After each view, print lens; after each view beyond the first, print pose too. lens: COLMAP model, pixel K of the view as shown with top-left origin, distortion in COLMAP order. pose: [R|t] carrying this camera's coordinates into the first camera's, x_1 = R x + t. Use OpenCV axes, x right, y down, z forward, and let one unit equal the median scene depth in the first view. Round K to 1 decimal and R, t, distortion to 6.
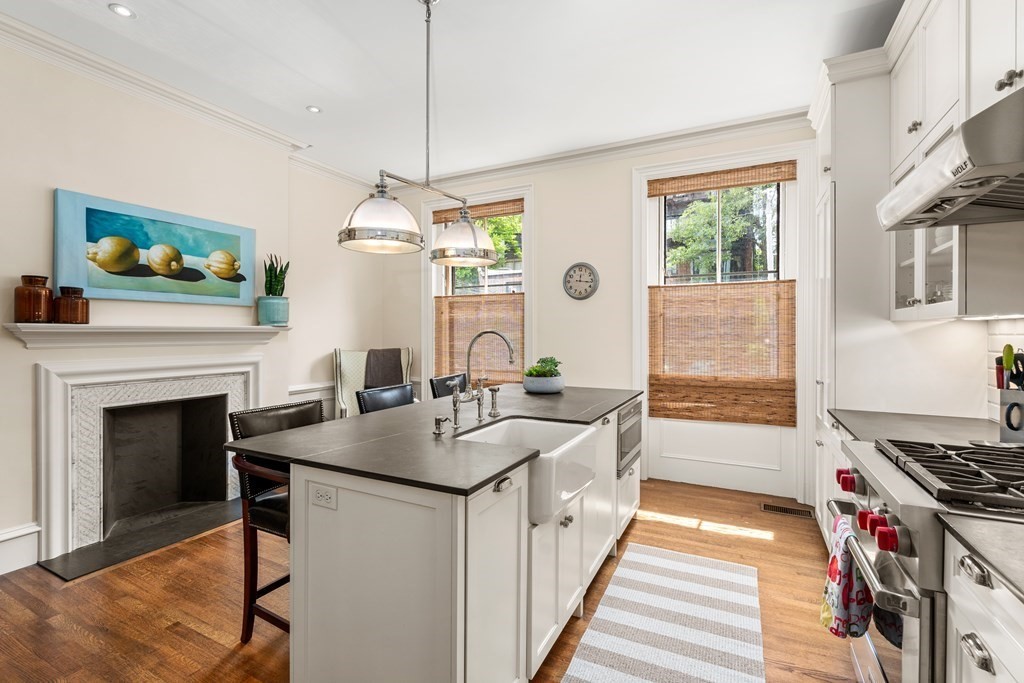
lens RADIAL K [[465.2, 0, 509.6], [0, 465.2, 331.2], [0, 0, 1]] dist [-0.008616, 0.000597]
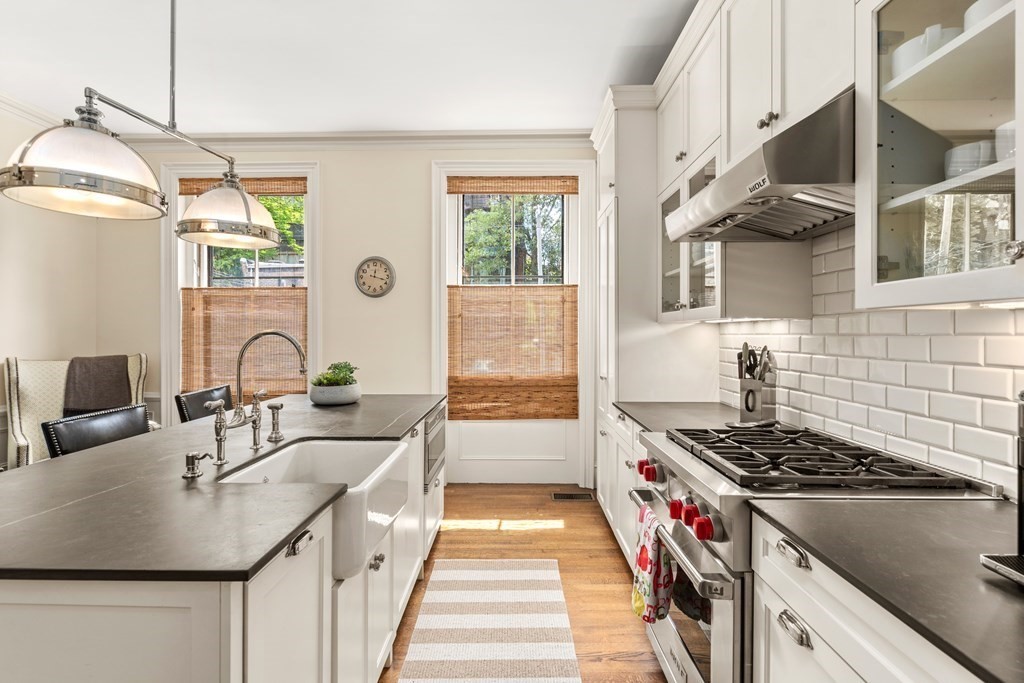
lens RADIAL K [[465.2, 0, 509.6], [0, 465.2, 331.2], [0, 0, 1]] dist [-0.008616, 0.000597]
pose [[0.896999, -0.000262, 0.442032, -0.022223], [0.001071, 0.999998, -0.001581, 0.000188], [-0.442030, 0.001892, 0.896998, 0.113476]]
